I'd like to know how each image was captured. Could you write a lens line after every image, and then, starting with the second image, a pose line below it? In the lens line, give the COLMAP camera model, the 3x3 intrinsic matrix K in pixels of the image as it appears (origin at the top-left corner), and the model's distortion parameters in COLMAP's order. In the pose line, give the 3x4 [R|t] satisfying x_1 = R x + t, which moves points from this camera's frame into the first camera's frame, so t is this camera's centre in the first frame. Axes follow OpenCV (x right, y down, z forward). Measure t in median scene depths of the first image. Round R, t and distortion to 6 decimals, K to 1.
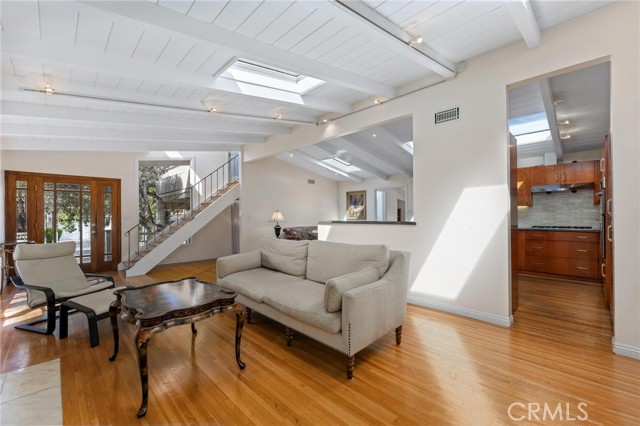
lens RADIAL K [[267.2, 0, 318.8], [0, 267.2, 214.6], [0, 0, 1]] dist [0.000609, 0.000047]
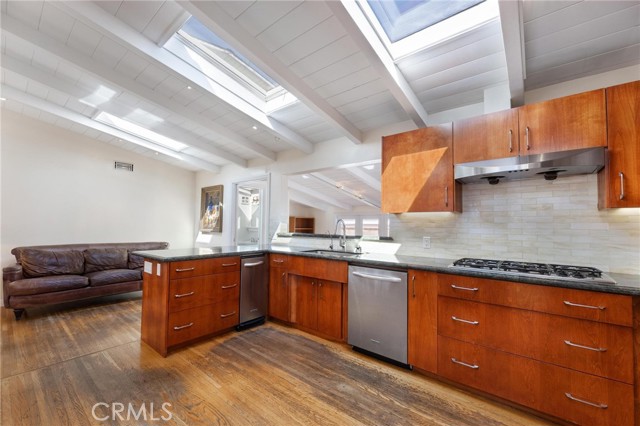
lens RADIAL K [[262.7, 0, 320.2], [0, 262.7, 215.9], [0, 0, 1]] dist [-0.001494, -0.000352]
pose [[0.994333, 0.026734, 0.102899, 0.557849], [-0.023091, 0.999070, -0.036427, -0.005391], [-0.103777, 0.033844, 0.994025, 0.631844]]
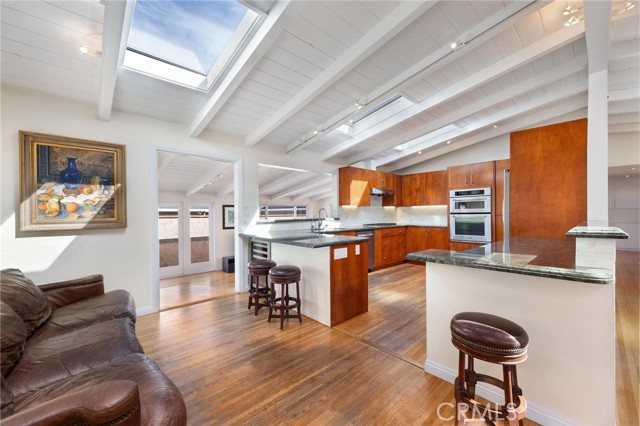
lens RADIAL K [[255.4, 0, 319.9], [0, 255.4, 215.3], [0, 0, 1]] dist [0.001583, 0.000113]
pose [[0.041465, 0.000649, 0.999140, -0.252069], [0.007052, 0.999975, -0.000942, 0.005674], [-0.999115, 0.007085, 0.041460, 1.200474]]
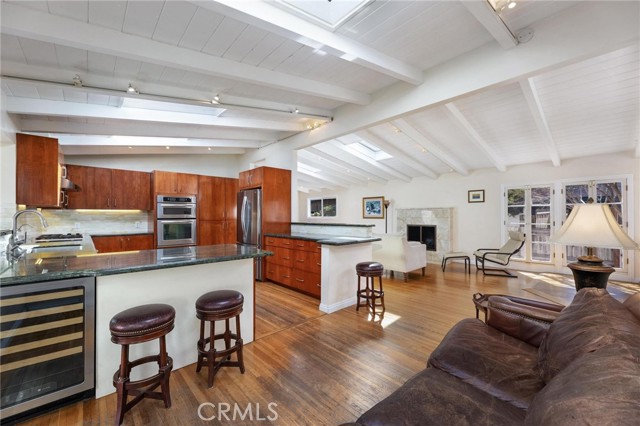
lens RADIAL K [[255.4, 0, 319.9], [0, 255.4, 215.3], [0, 0, 1]] dist [0.001583, 0.000113]
pose [[-0.999236, 0.011306, 0.037416, 0.118062], [0.011115, 0.999924, -0.005301, -0.000540], [-0.037473, -0.004881, -0.999286, 1.676380]]
